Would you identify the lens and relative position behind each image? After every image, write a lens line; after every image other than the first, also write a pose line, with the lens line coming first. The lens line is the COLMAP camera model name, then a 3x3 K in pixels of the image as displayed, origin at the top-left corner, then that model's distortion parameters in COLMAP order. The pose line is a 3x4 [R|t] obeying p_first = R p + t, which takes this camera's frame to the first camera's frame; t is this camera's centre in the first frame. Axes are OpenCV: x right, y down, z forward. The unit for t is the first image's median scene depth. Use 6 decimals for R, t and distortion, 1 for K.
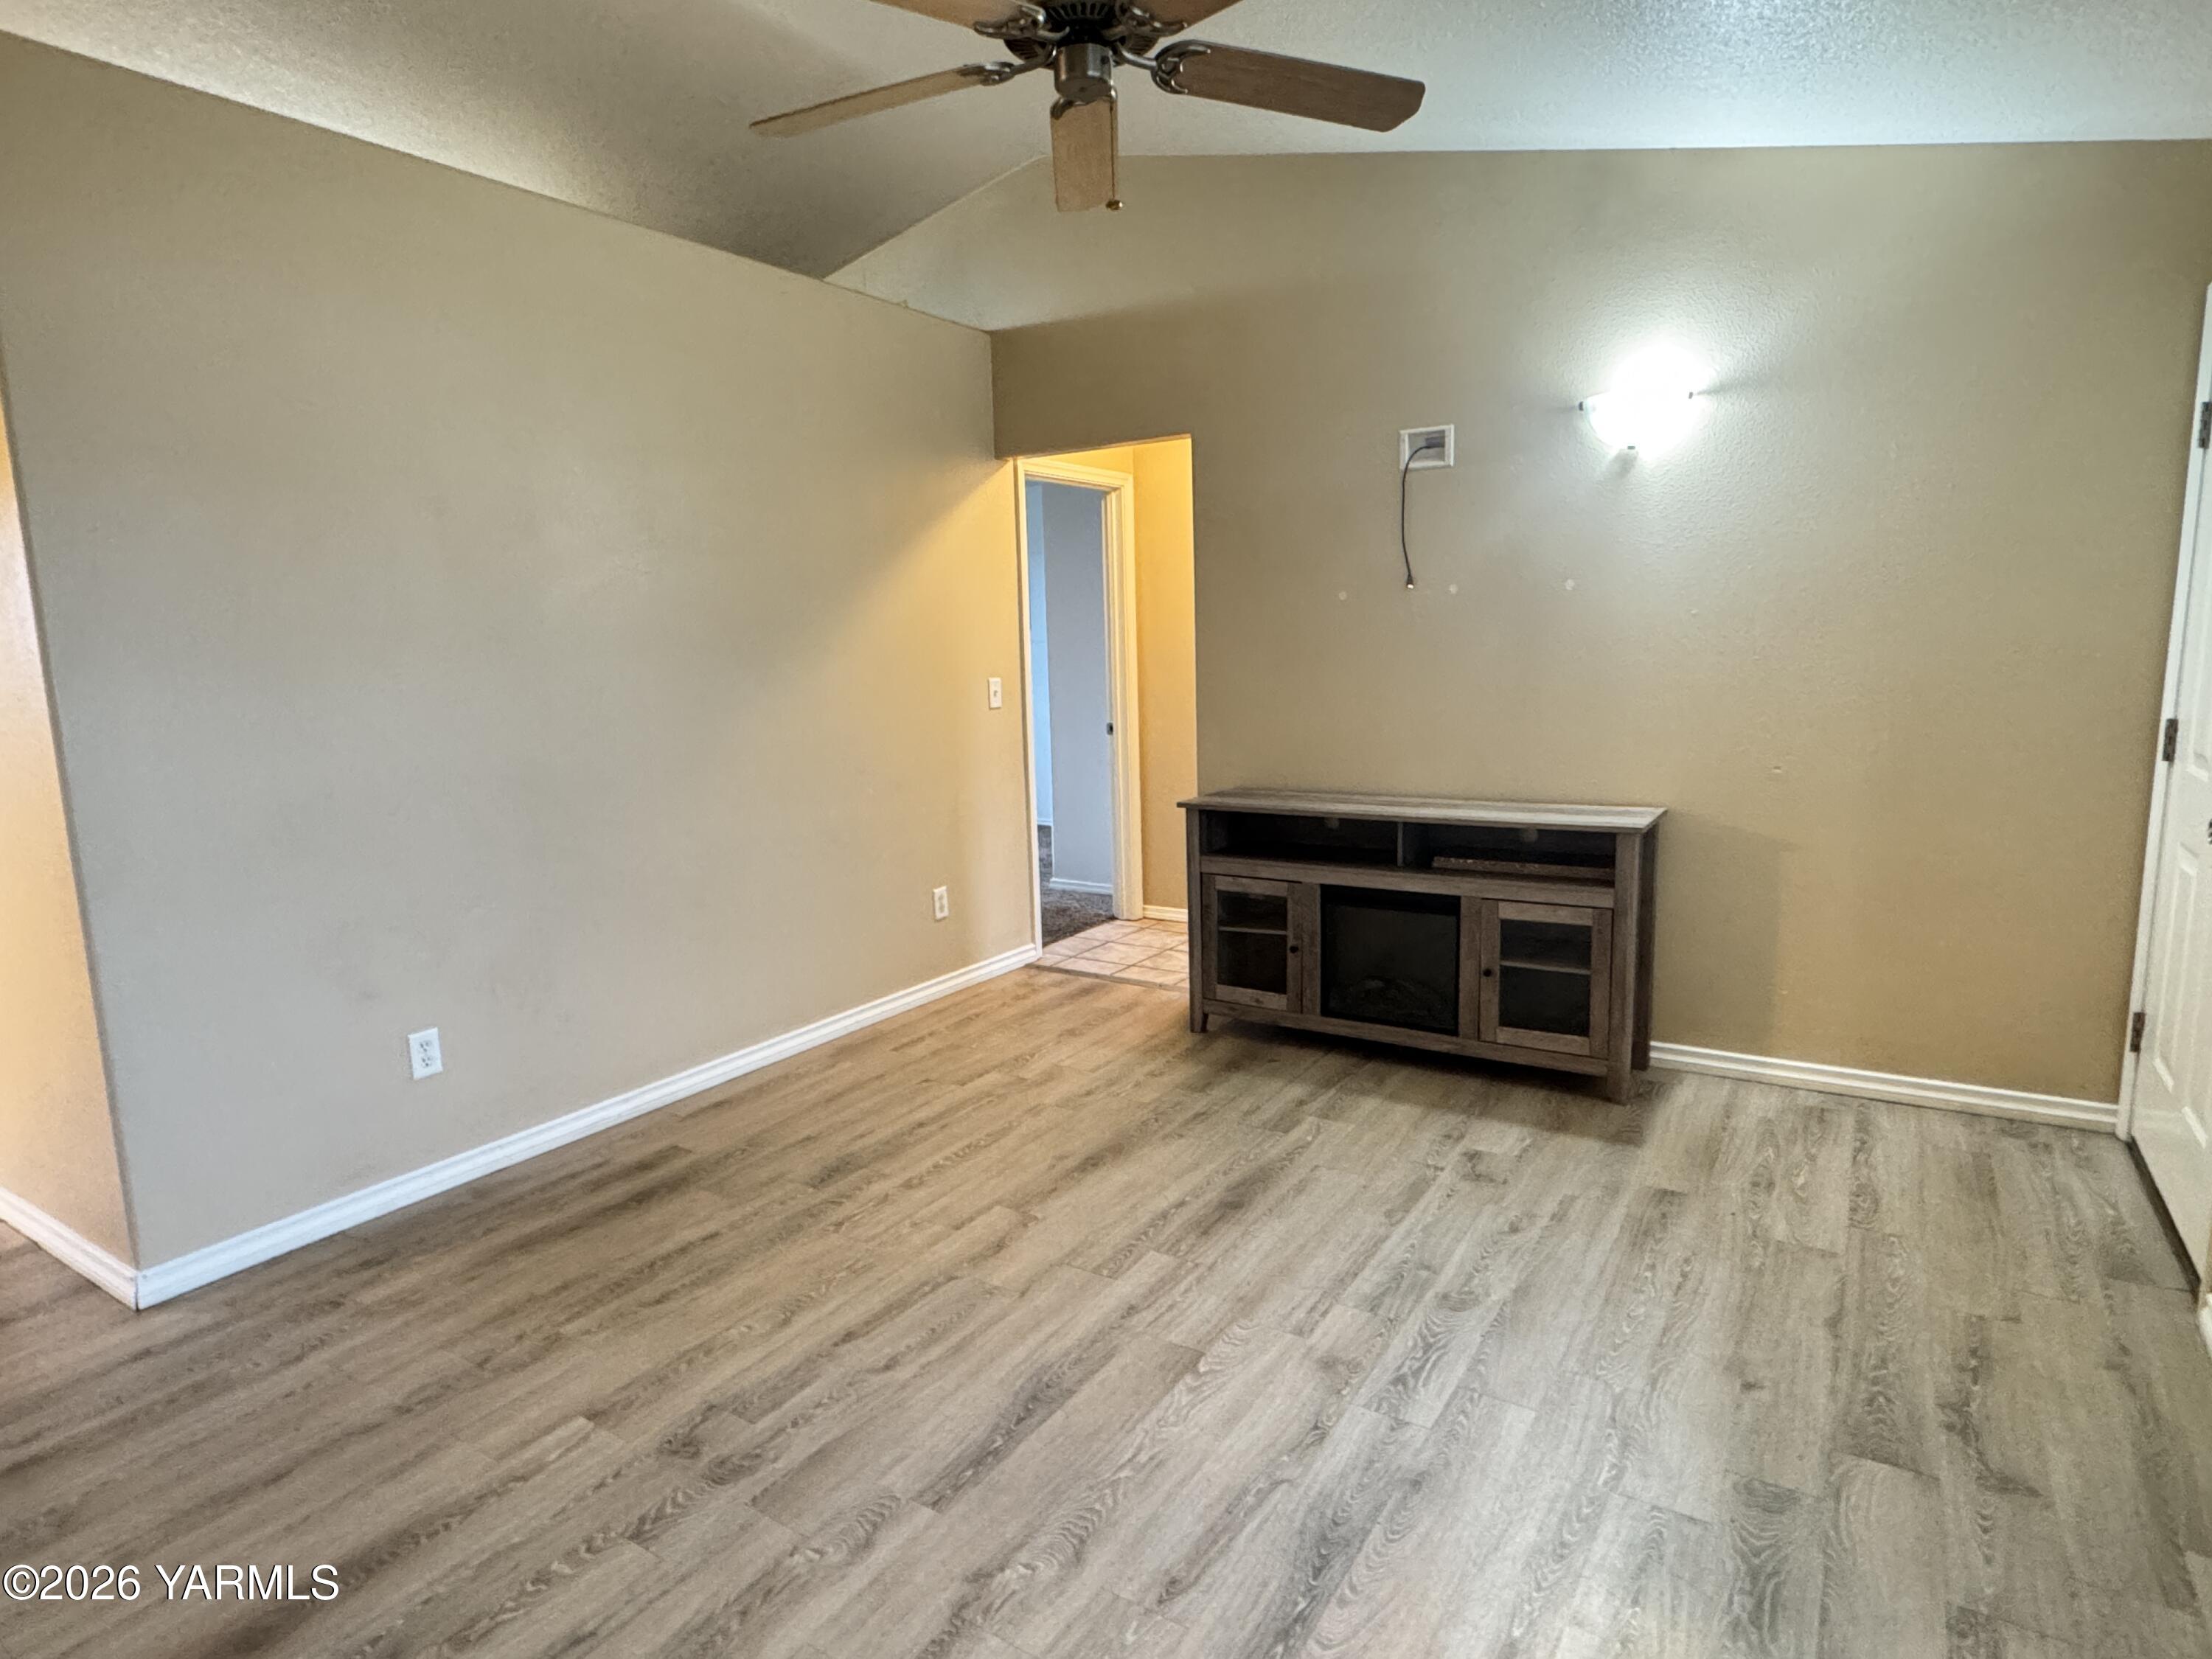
lens RADIAL K [[1236.4, 0, 1095.7], [0, 1236.4, 830.9], [0, 0, 1]] dist [-0.005909, 0.002126]
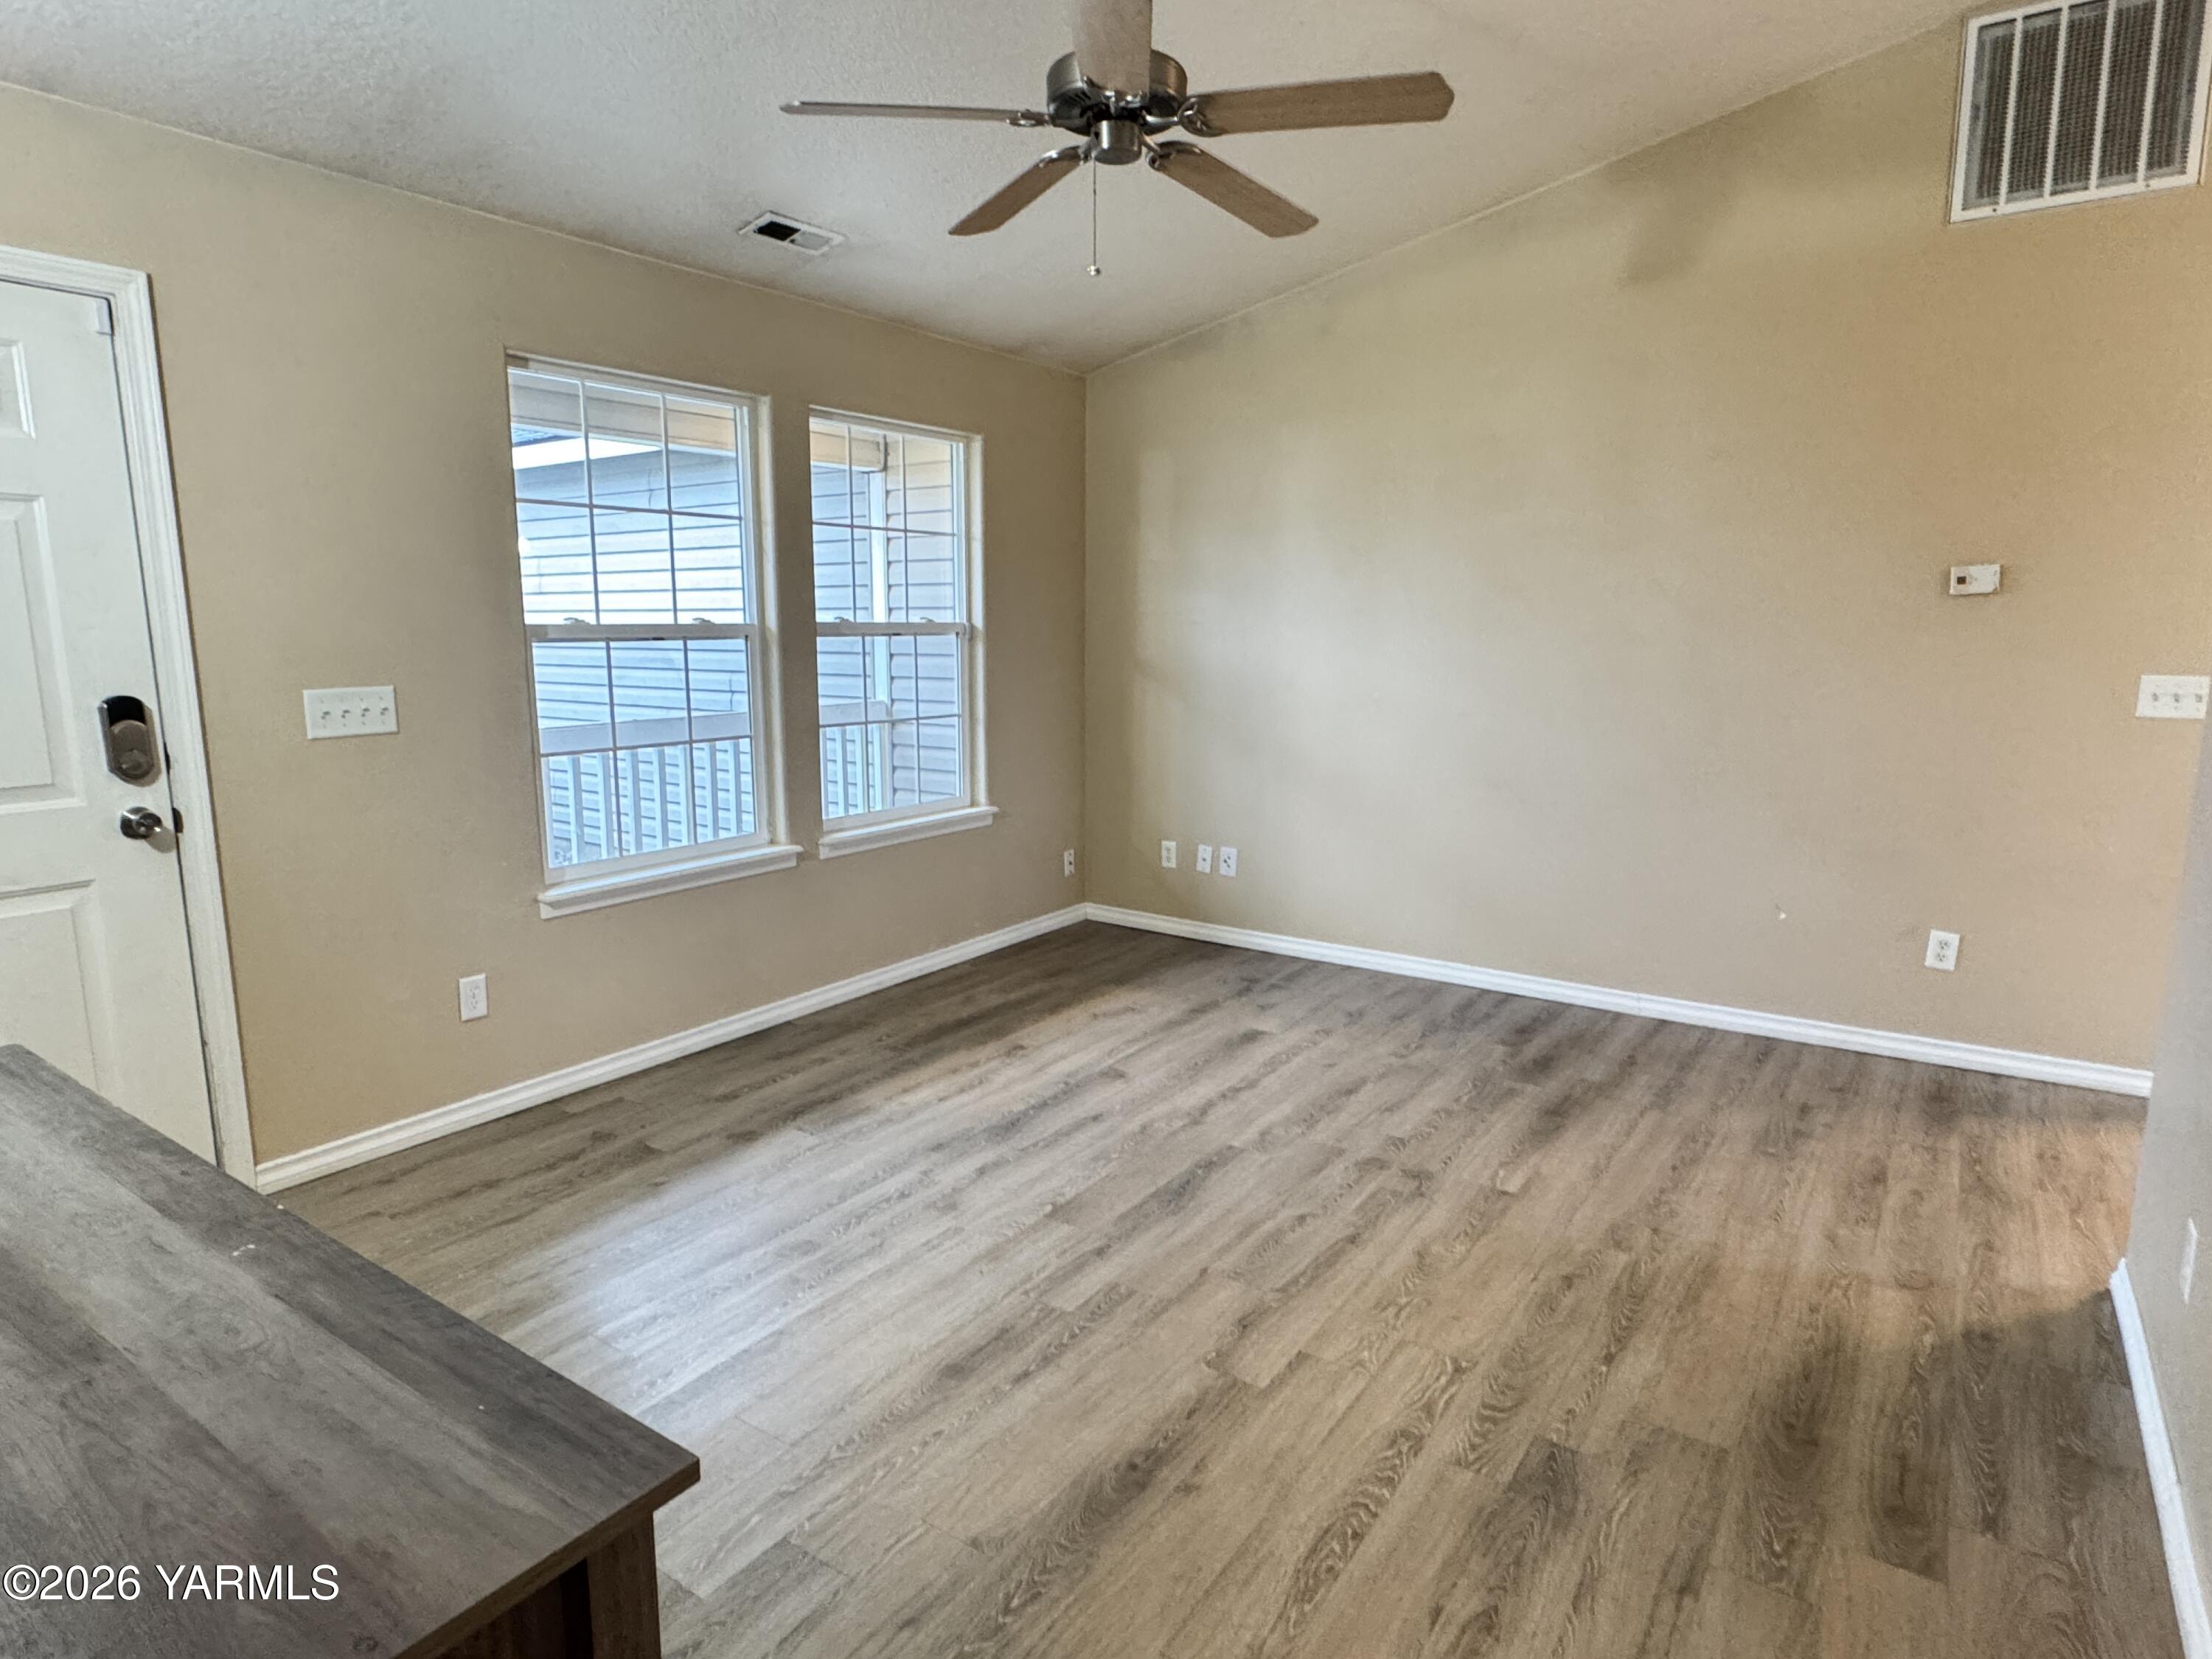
lens RADIAL K [[1236.4, 0, 1095.7], [0, 1236.4, 830.9], [0, 0, 1]] dist [-0.005909, 0.002126]
pose [[-0.998986, 0.022622, 0.038915, -0.017781], [0.033838, 0.947543, 0.317833, -0.304173], [-0.029683, 0.318828, -0.947348, 1.903122]]
